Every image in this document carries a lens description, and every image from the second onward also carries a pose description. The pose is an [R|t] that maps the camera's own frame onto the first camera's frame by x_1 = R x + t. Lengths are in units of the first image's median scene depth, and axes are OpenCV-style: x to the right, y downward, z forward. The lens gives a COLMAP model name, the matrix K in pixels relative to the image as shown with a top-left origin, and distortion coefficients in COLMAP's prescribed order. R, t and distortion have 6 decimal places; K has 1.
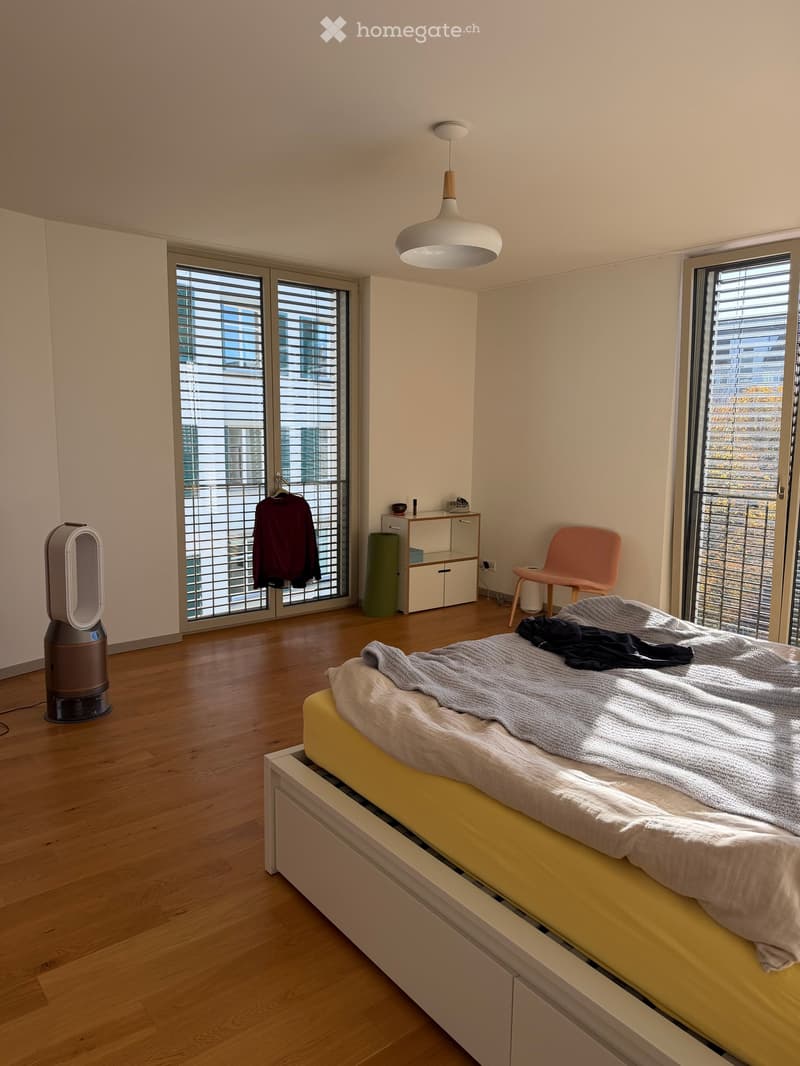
lens RADIAL K [[732.4, 0, 395.5], [0, 732.4, 538.6], [0, 0, 1]] dist [0.040751, -0.046138]
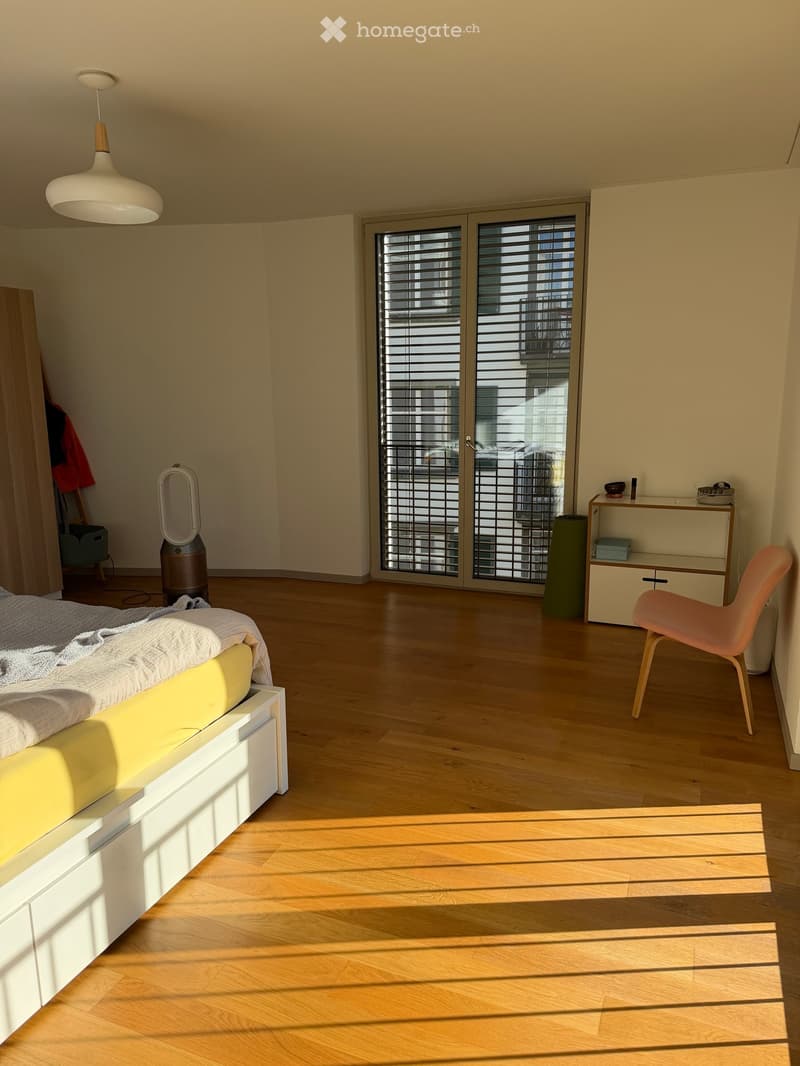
lens RADIAL K [[687.3, 0, 405.2], [0, 687.3, 536.8], [0, 0, 1]] dist [0.005054, 0.000436]
pose [[0.490625, 0.158483, -0.856837, 1.105055], [-0.103517, 0.986959, 0.123276, -0.119794], [0.865200, 0.028215, 0.500632, 0.944177]]
